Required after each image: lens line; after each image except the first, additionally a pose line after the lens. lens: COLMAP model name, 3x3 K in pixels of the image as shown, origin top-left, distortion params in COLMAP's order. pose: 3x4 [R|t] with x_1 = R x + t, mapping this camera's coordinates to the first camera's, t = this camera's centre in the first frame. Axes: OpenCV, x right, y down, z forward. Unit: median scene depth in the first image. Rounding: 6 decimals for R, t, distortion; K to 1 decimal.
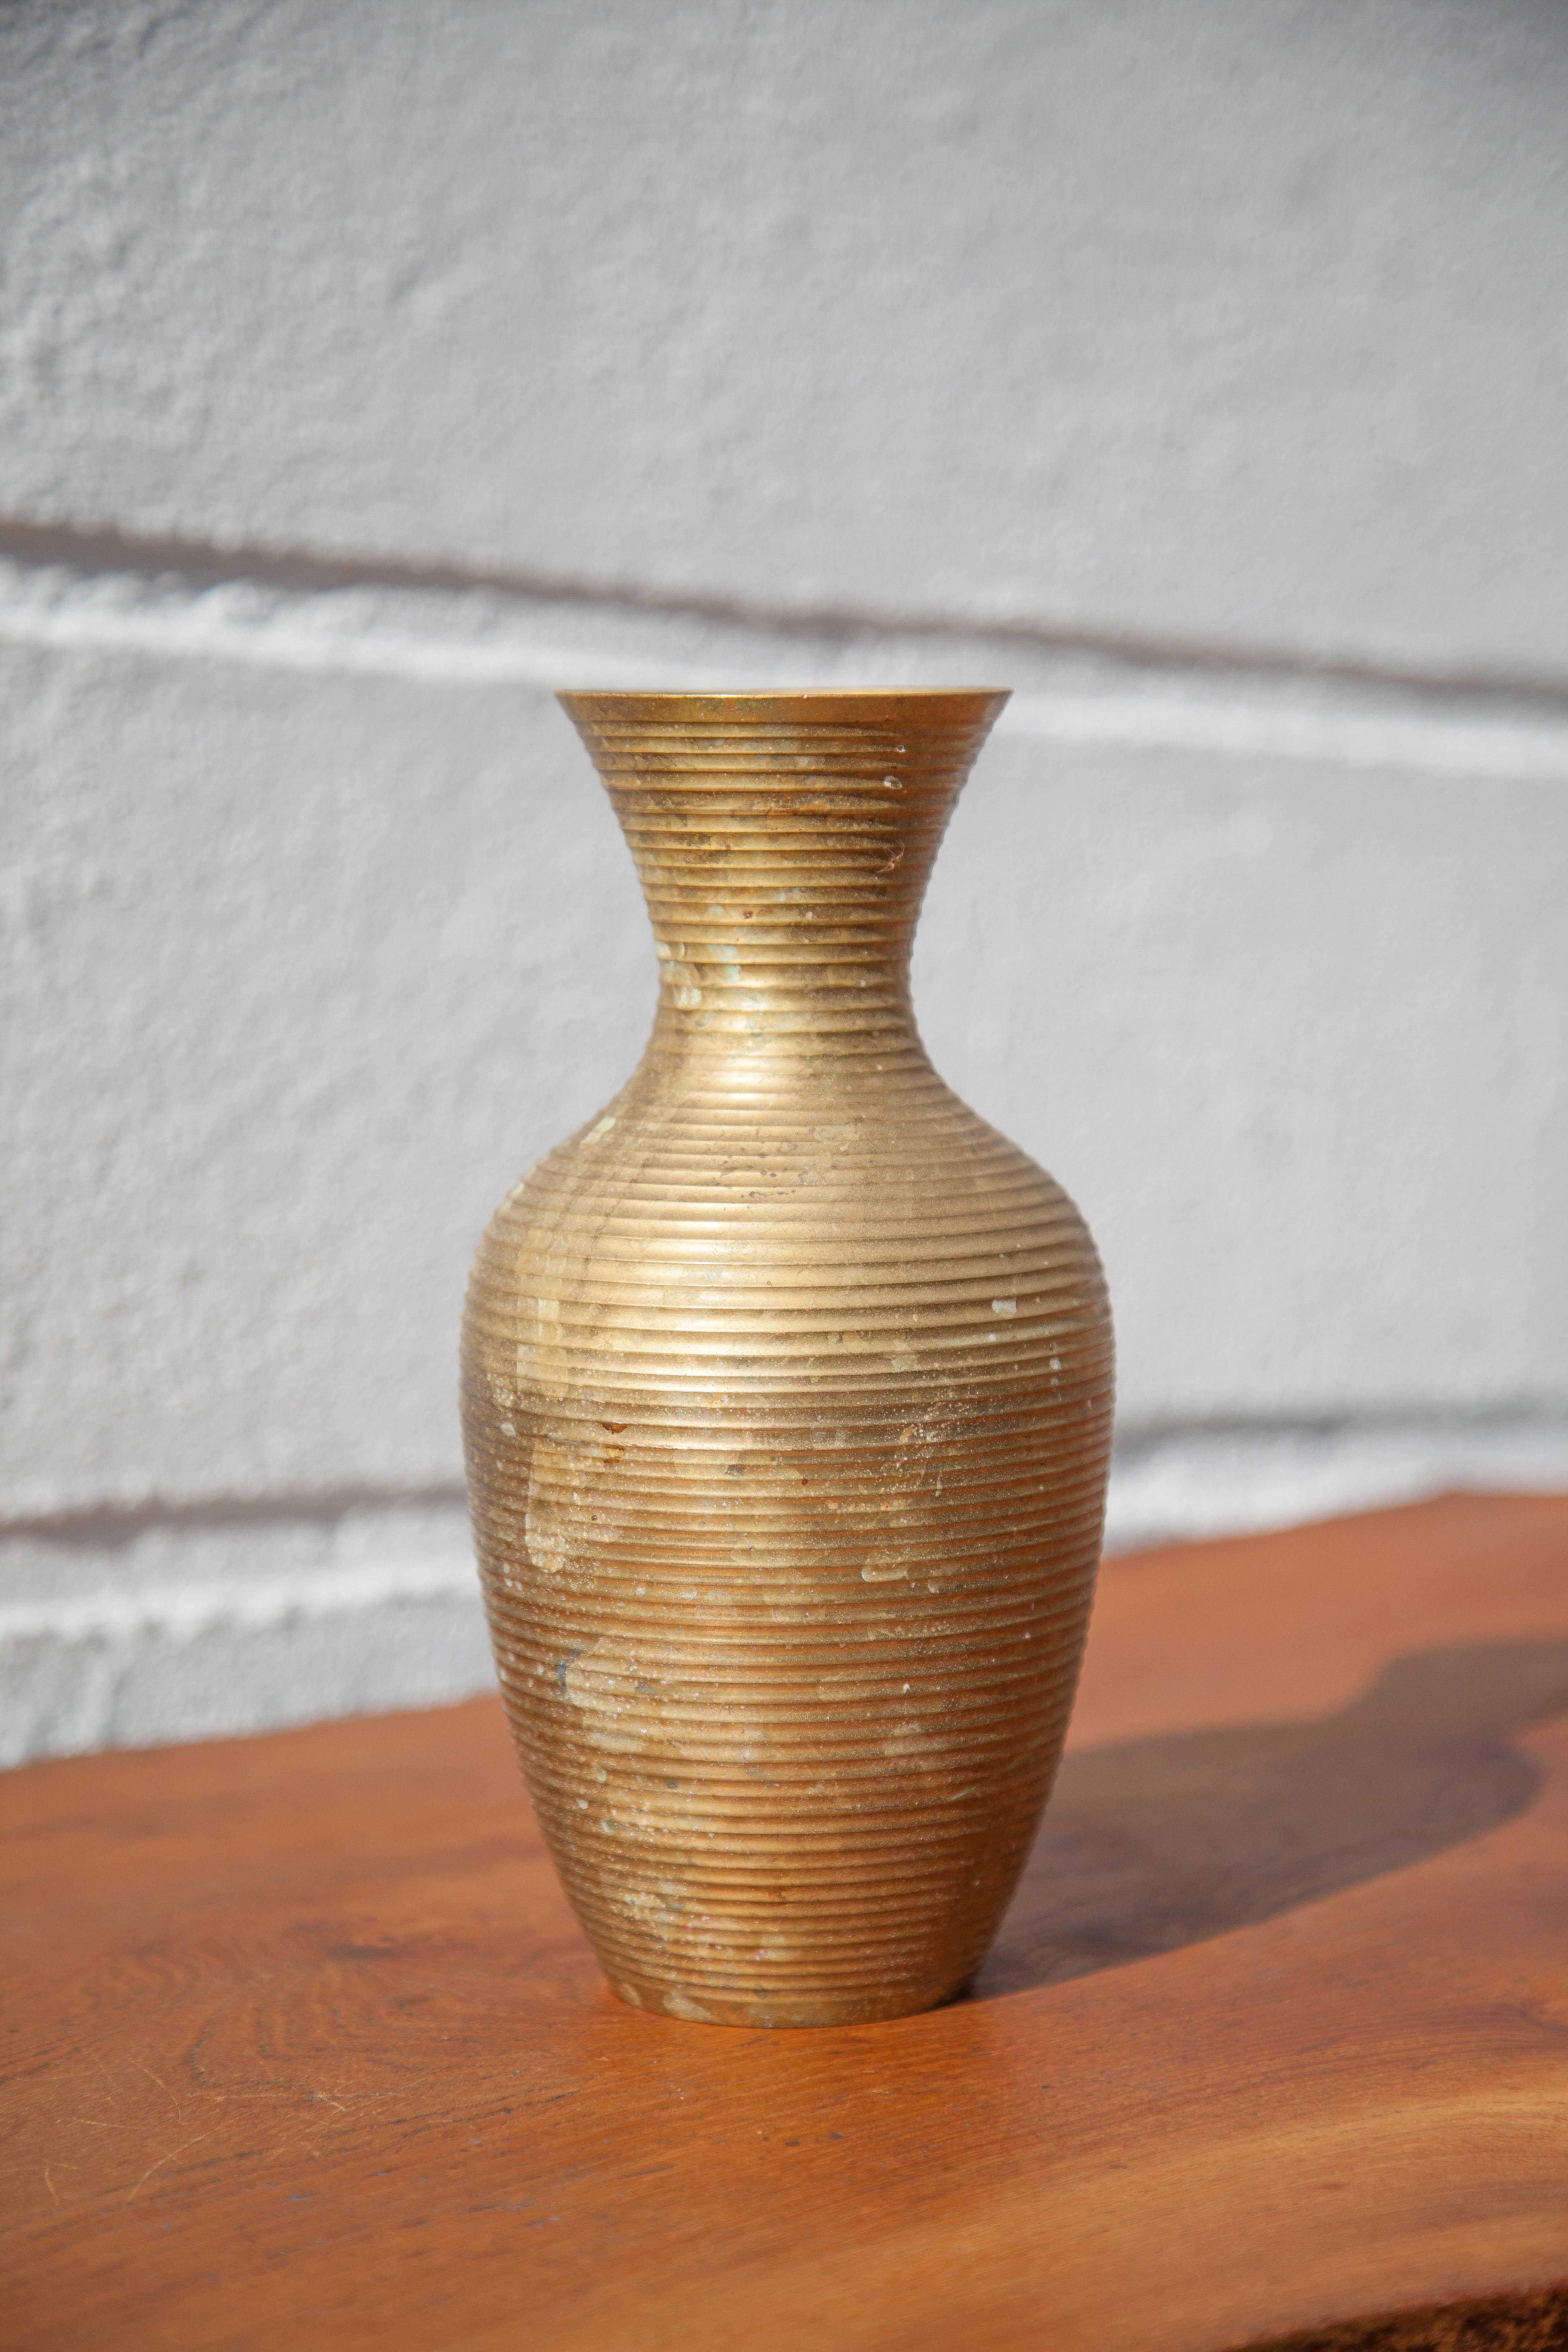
lens RADIAL K [[5288.4, 0, 798.9], [0, 5288.4, 1178.6], [0, 0, 1]] dist [0.435767, 0.000000]
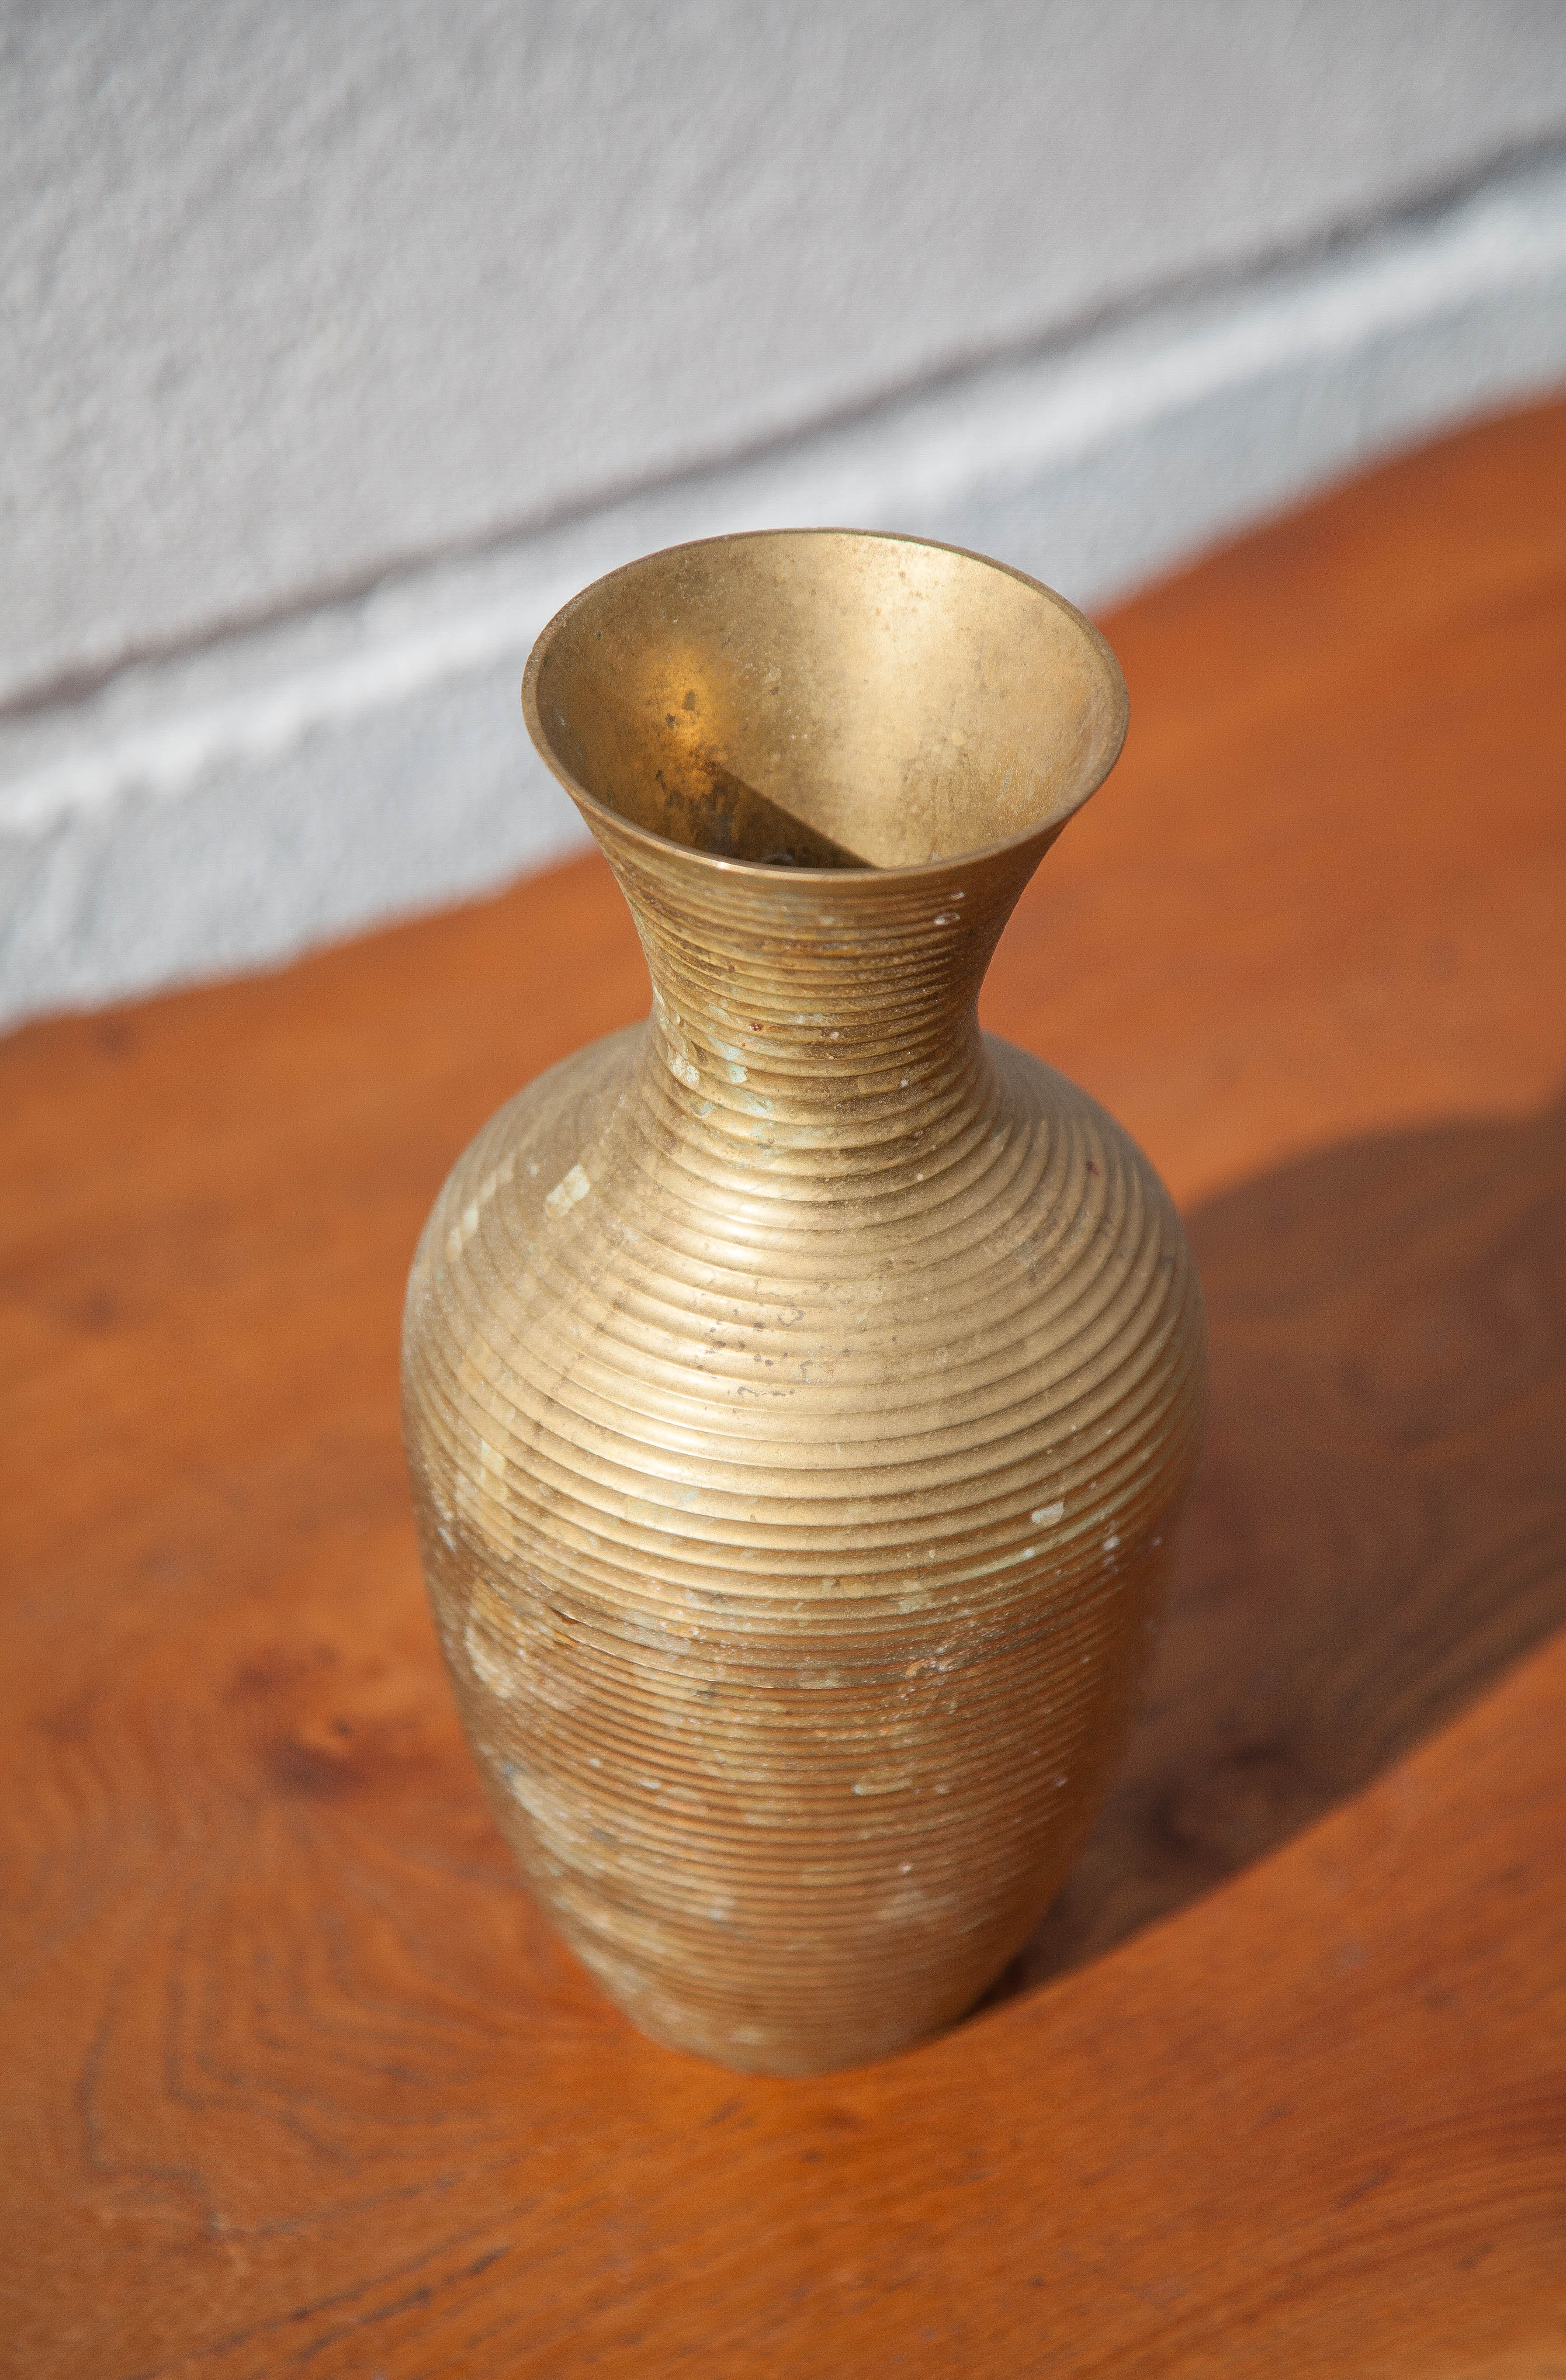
lens RADIAL K [[6679.4, 0, 766.3], [0, 6679.4, 1196.3], [0, 0, 1]] dist [0.571185, 0.000000]
pose [[0.995296, 0.077689, -0.057885, 0.050090], [-0.030933, 0.821025, 0.570054, -0.583426], [0.091812, -0.565582, 0.819566, 0.175841]]
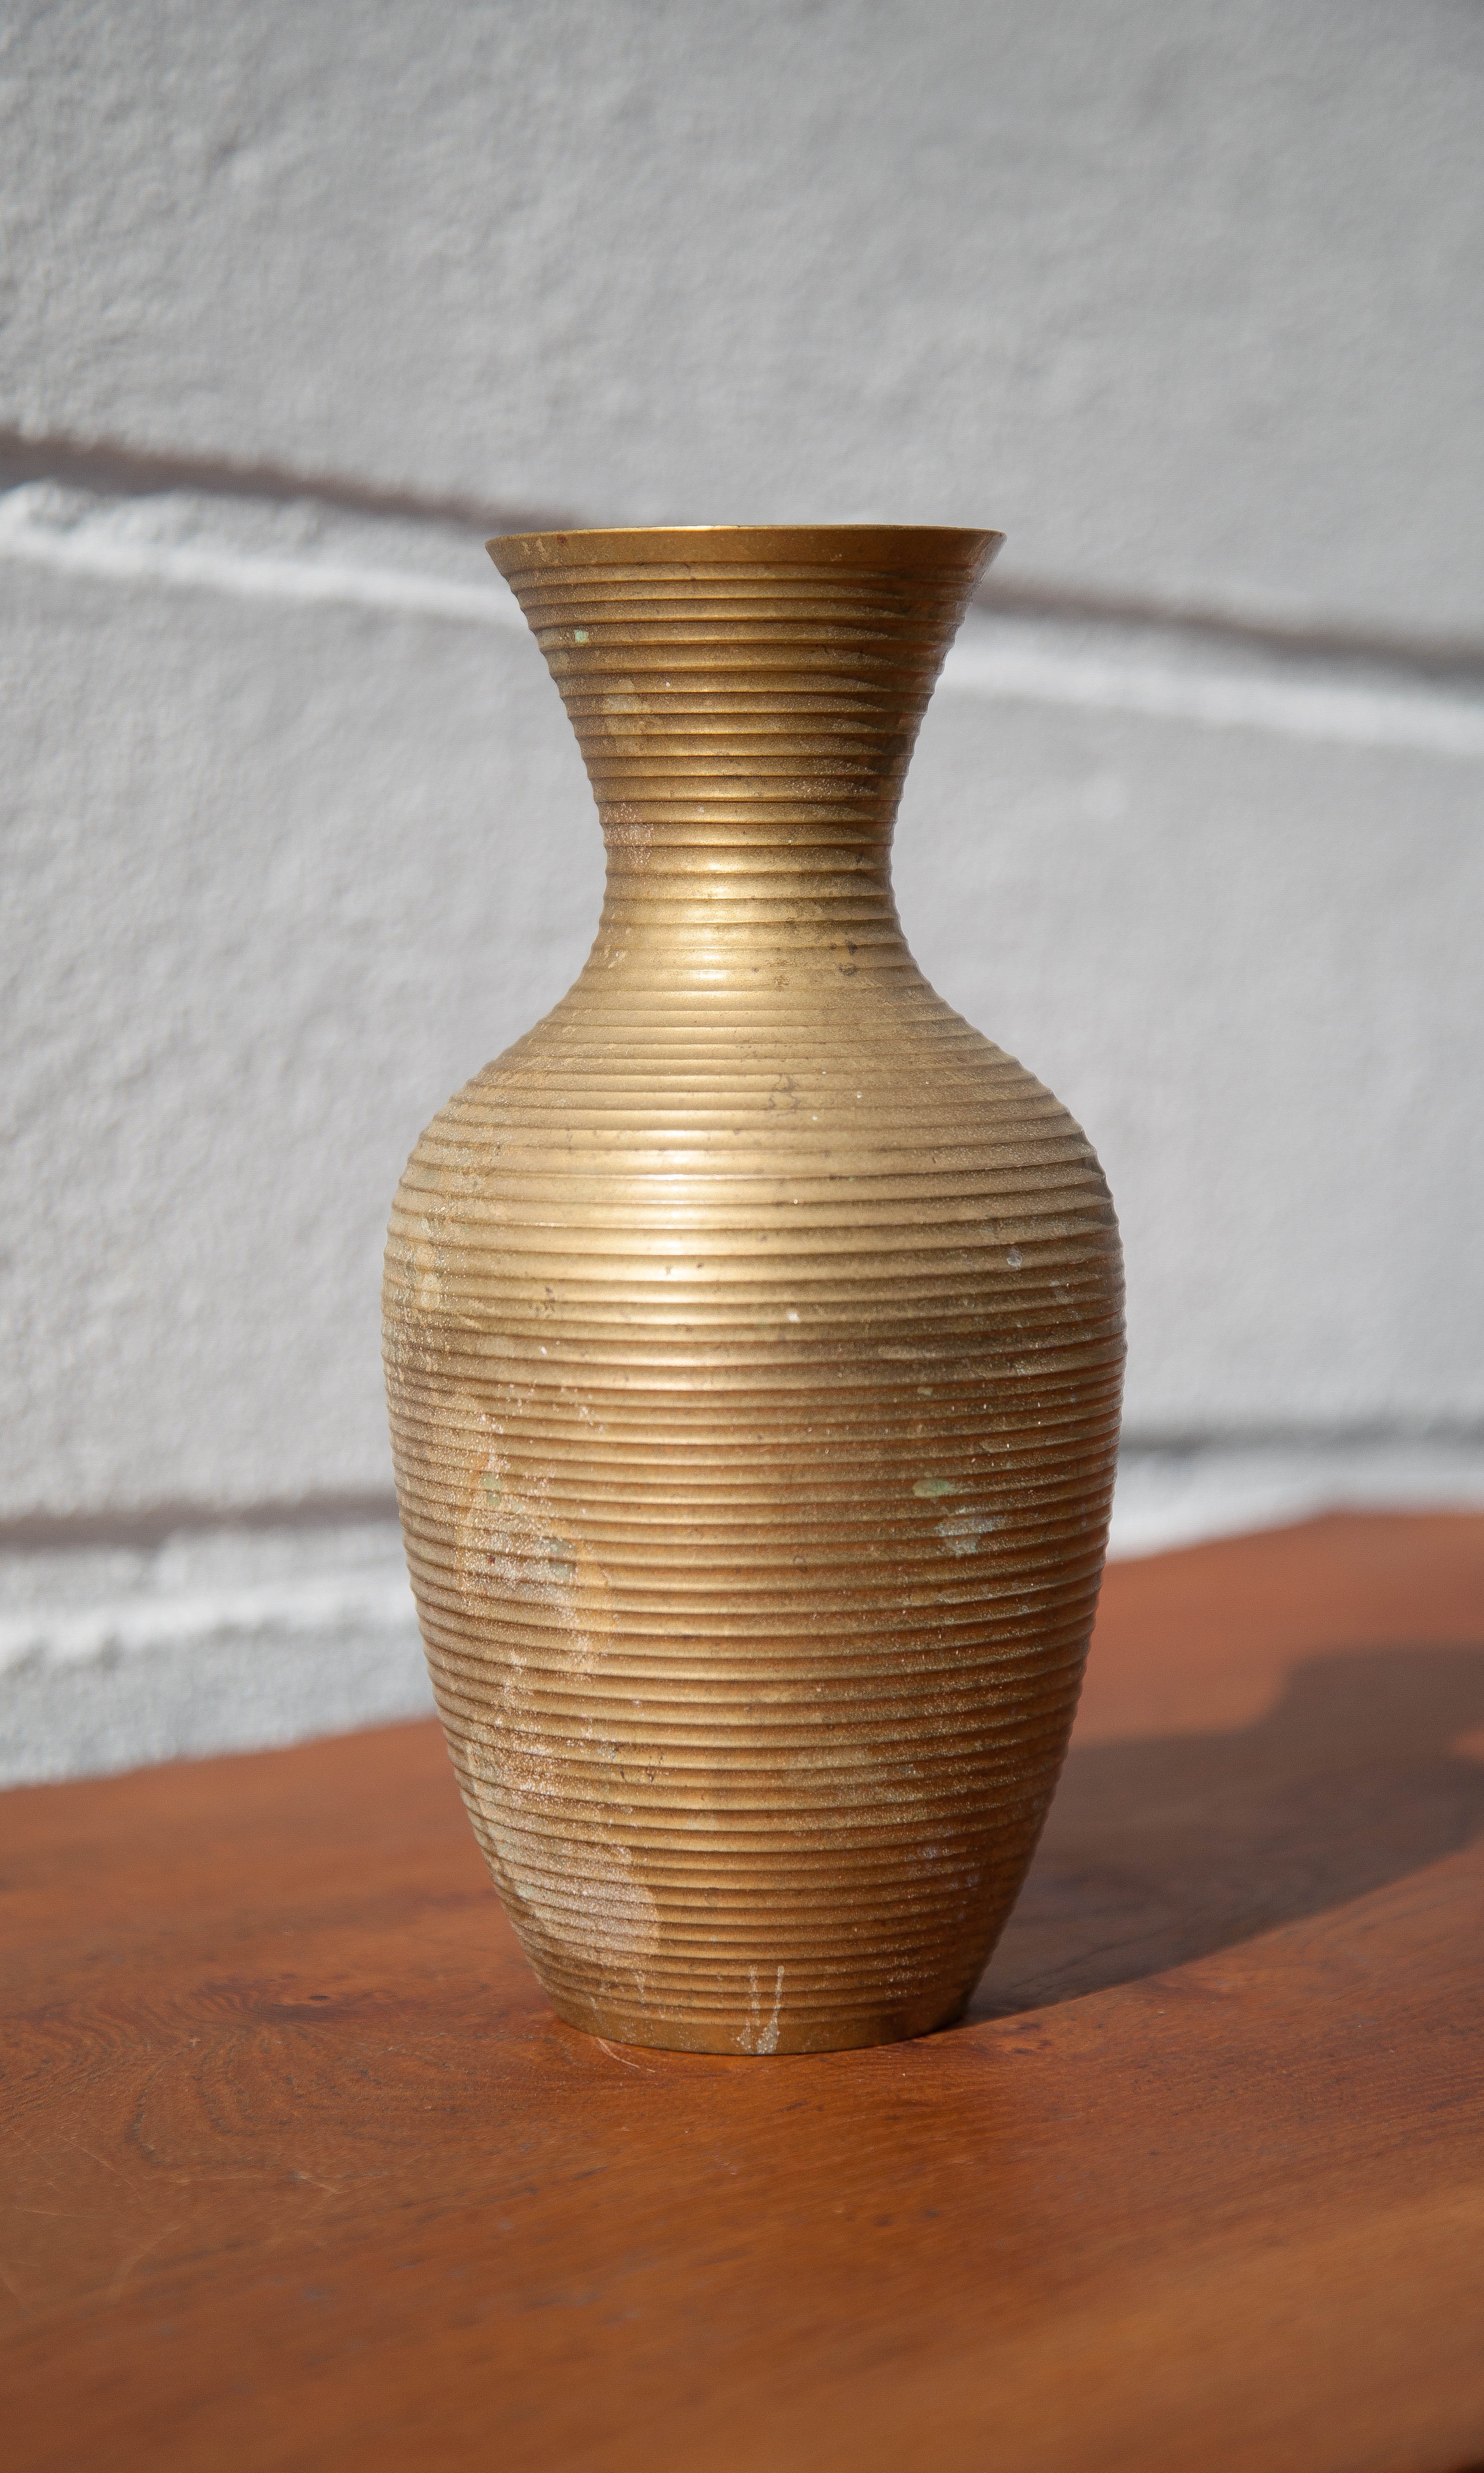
lens RADIAL K [[5282.7, 0, 679.2], [0, 5282.7, 1227.6], [0, 0, 1]] dist [0.320655, 0.000000]
pose [[0.997311, -0.005596, 0.073067, -0.086348], [0.006514, 0.999903, -0.012331, 0.031156], [-0.072991, 0.012774, 0.997251, 0.149709]]
